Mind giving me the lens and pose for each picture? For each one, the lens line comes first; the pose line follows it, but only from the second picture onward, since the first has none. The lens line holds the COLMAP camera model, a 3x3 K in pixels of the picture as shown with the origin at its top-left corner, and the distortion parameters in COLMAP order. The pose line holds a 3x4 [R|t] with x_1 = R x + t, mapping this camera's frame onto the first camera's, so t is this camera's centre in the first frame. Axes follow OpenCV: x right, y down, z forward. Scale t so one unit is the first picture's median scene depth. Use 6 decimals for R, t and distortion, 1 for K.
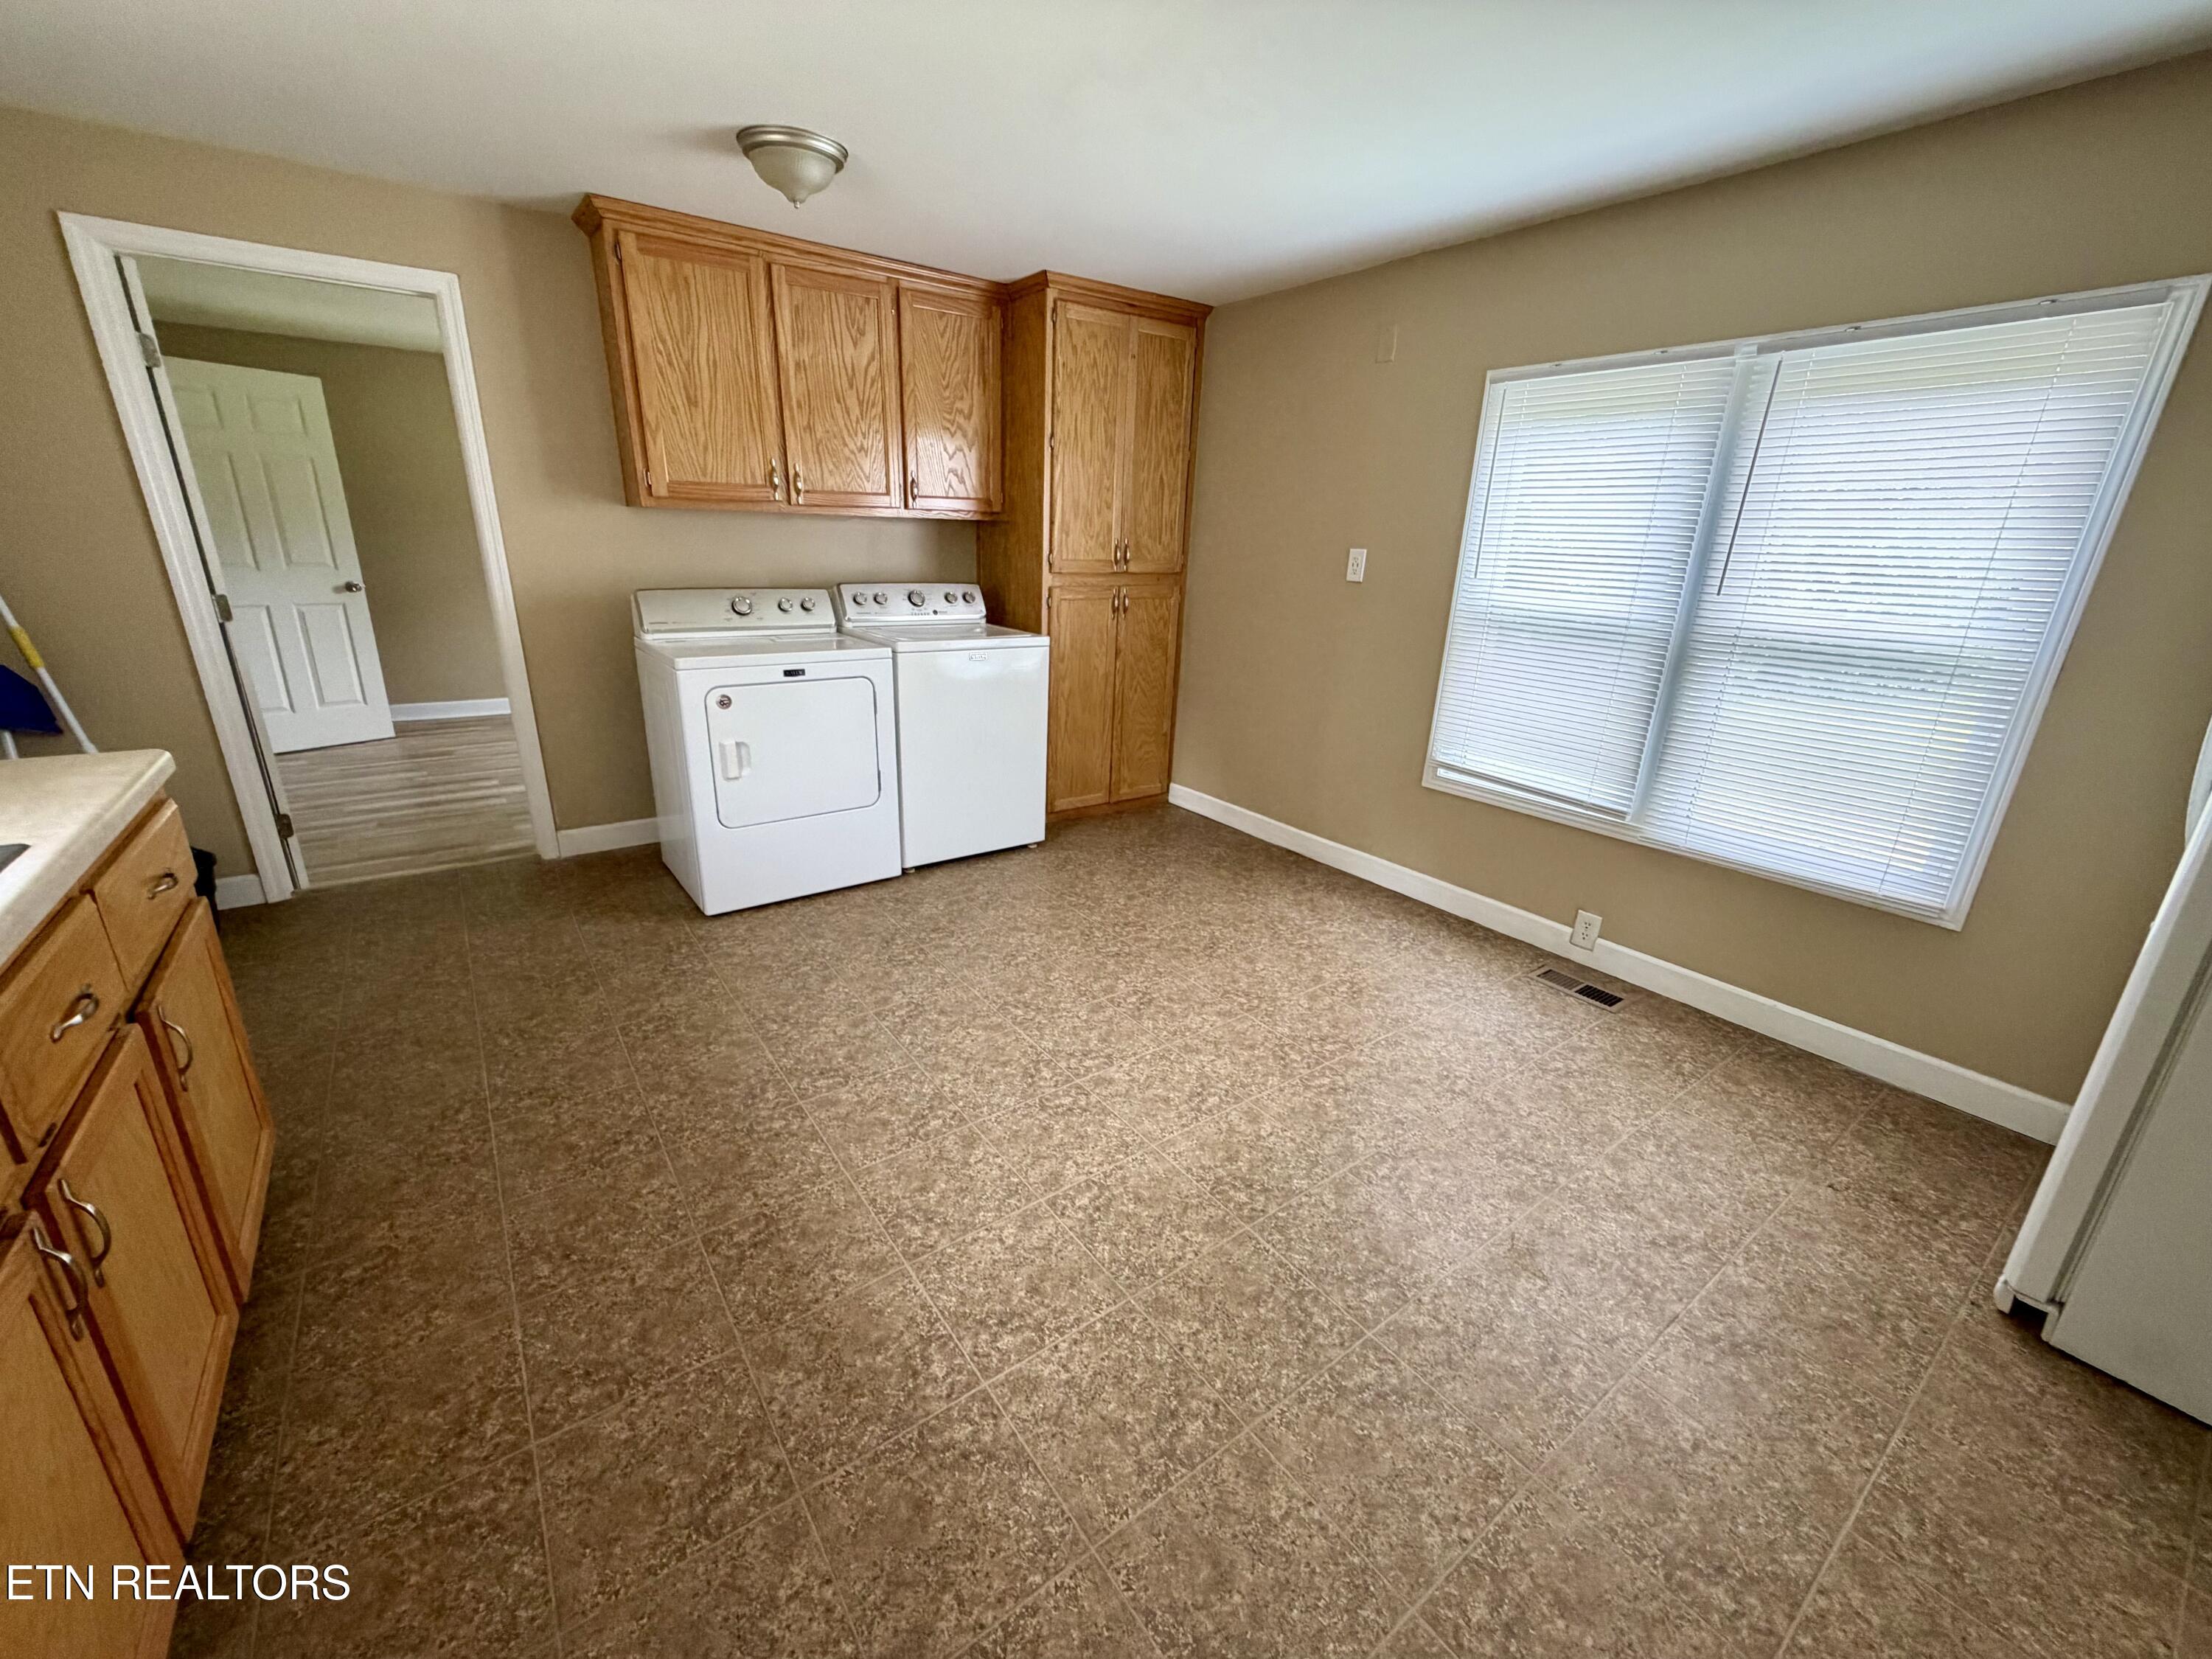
lens RADIAL K [[883.6, 0, 1100.9], [0, 883.6, 827.8], [0, 0, 1]] dist [-0.000480, -0.000336]
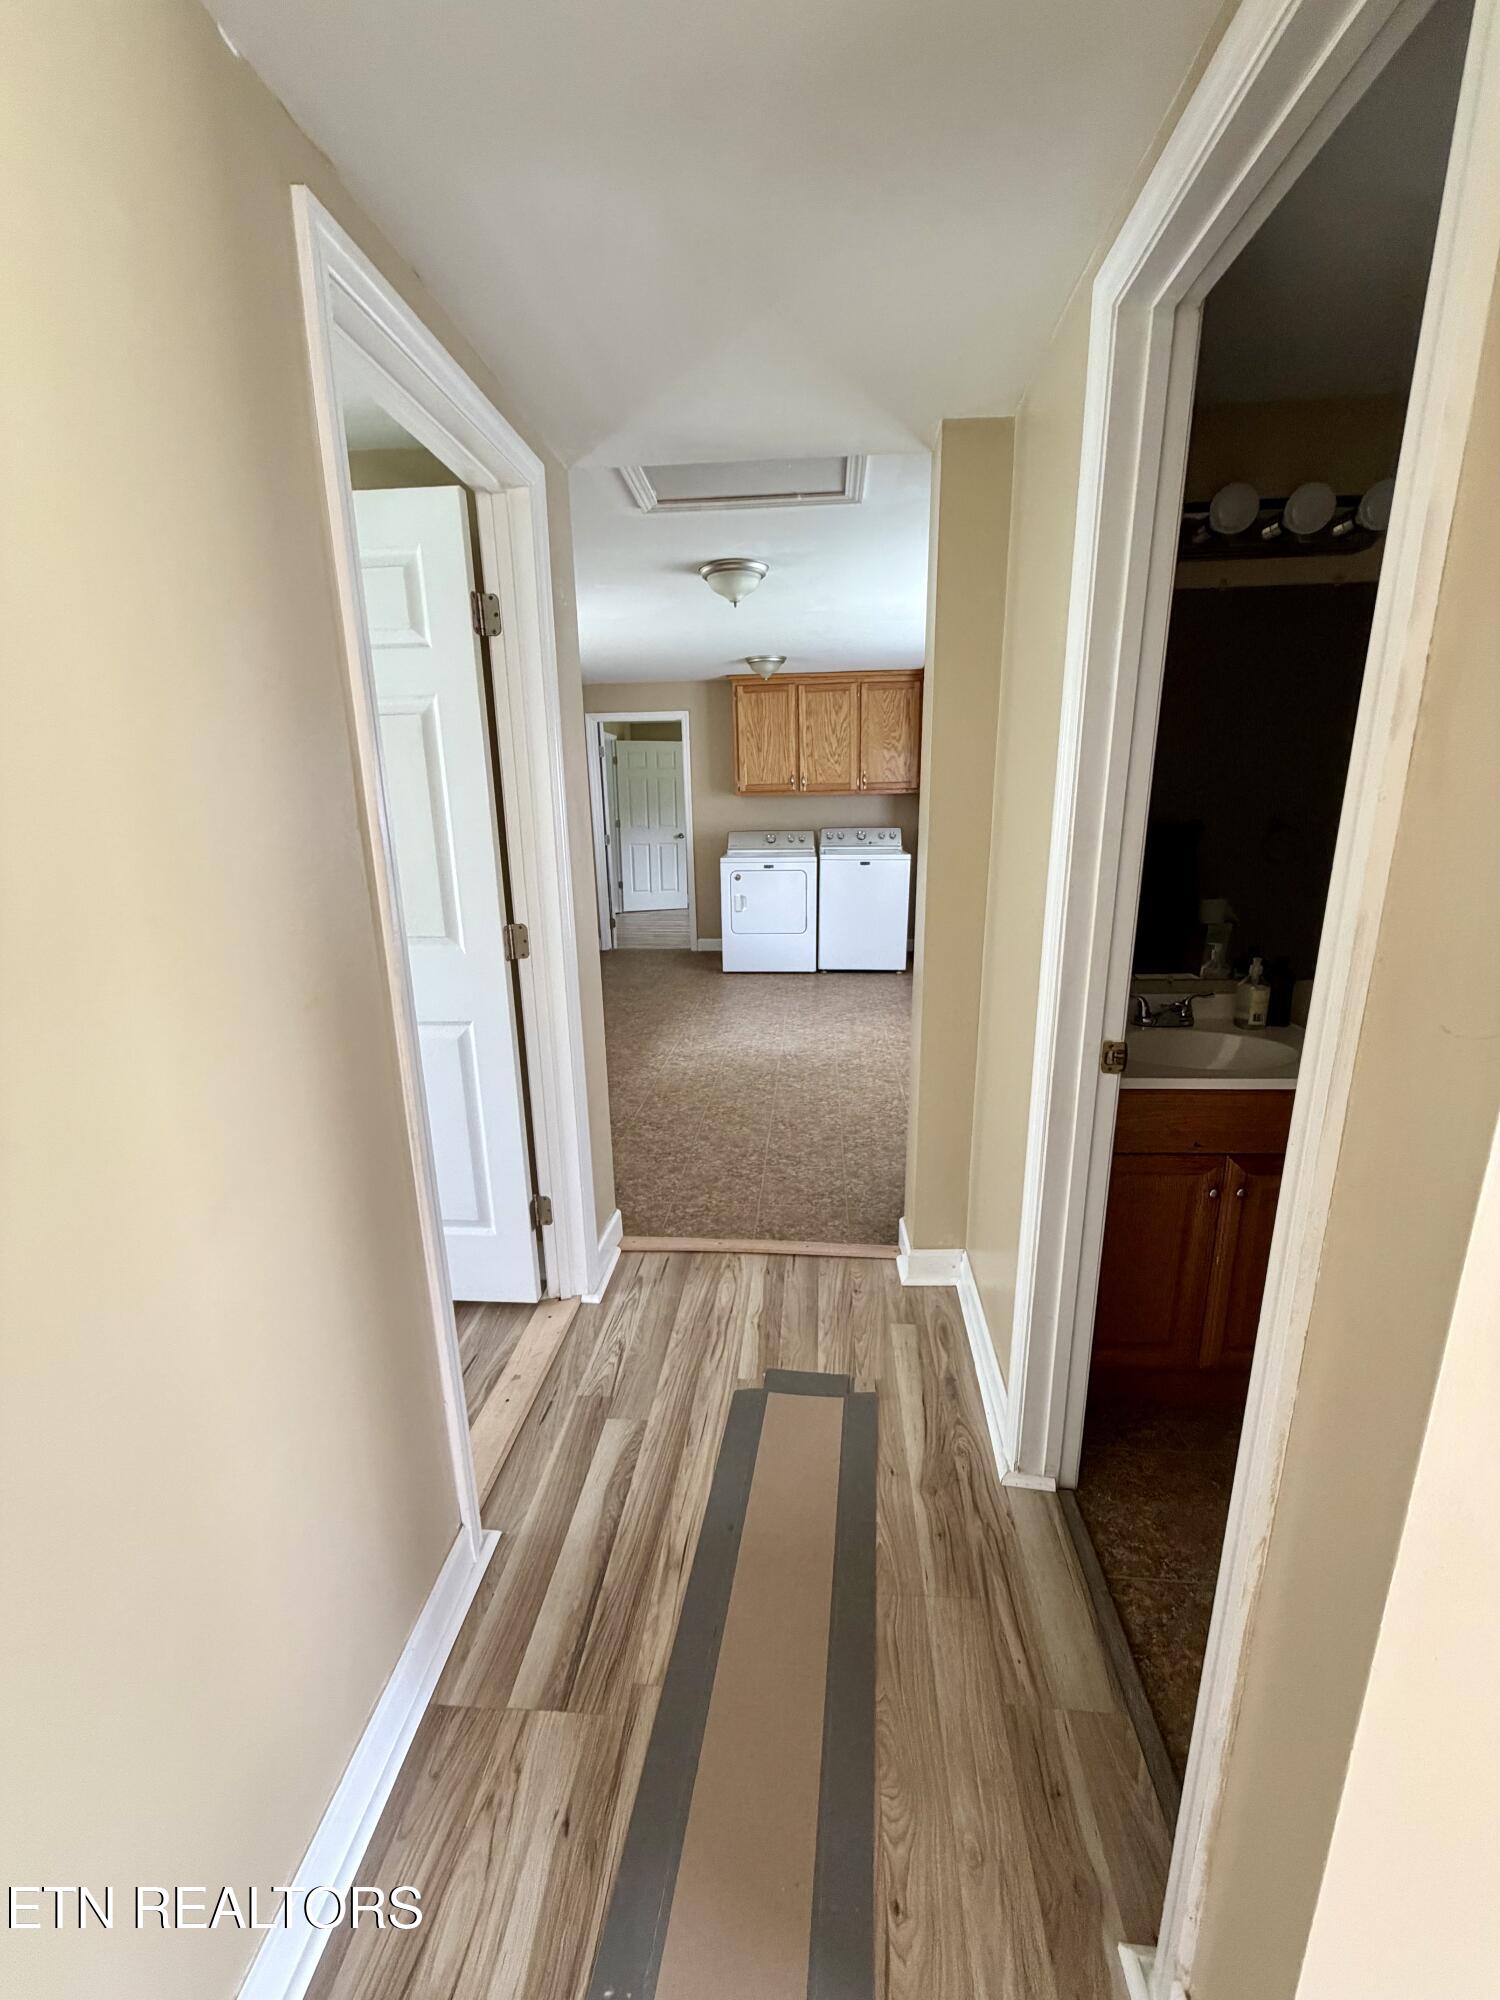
lens RADIAL K [[798.9, 0, 761.8], [0, 798.9, 995.2], [0, 0, 1]] dist [-0.000480, -0.000336]
pose [[0.764326, 0.115583, -0.634386, 1.329343], [-0.164503, 0.986203, -0.018515, 0.255149], [0.623494, 0.118510, 0.772794, -0.734679]]
